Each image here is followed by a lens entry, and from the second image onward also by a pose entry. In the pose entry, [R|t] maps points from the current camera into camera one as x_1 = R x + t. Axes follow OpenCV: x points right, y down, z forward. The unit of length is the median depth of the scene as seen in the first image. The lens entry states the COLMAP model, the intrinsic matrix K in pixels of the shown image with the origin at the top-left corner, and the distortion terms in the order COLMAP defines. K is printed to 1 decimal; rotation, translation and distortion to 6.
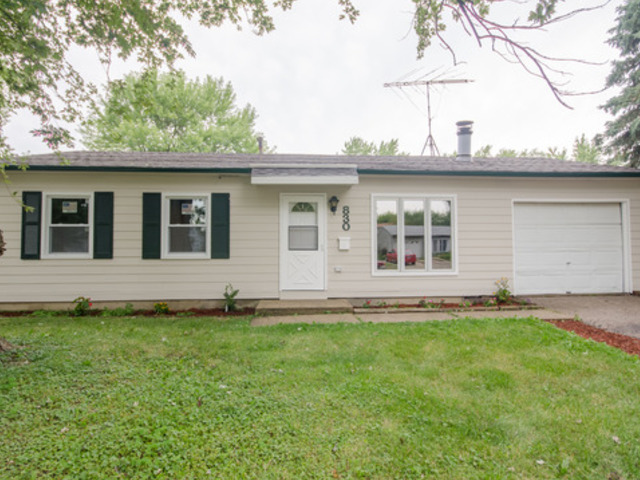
lens RADIAL K [[378.3, 0, 317.2], [0, 378.3, 239.4], [0, 0, 1]] dist [-0.004869, 0.007747]
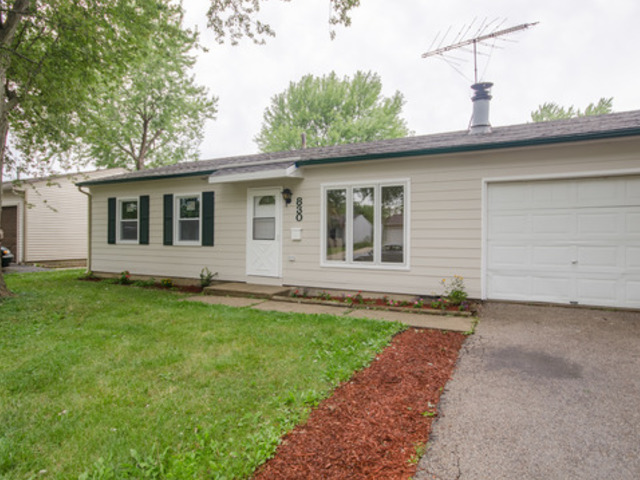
lens RADIAL K [[378.3, 0, 305.9], [0, 378.3, 239.0], [0, 0, 1]] dist [-0.004869, 0.007747]
pose [[0.852856, 0.010124, -0.522048, 0.634085], [0.004270, 0.999643, 0.026361, -0.002320], [0.522129, -0.024711, 0.852509, 0.129997]]
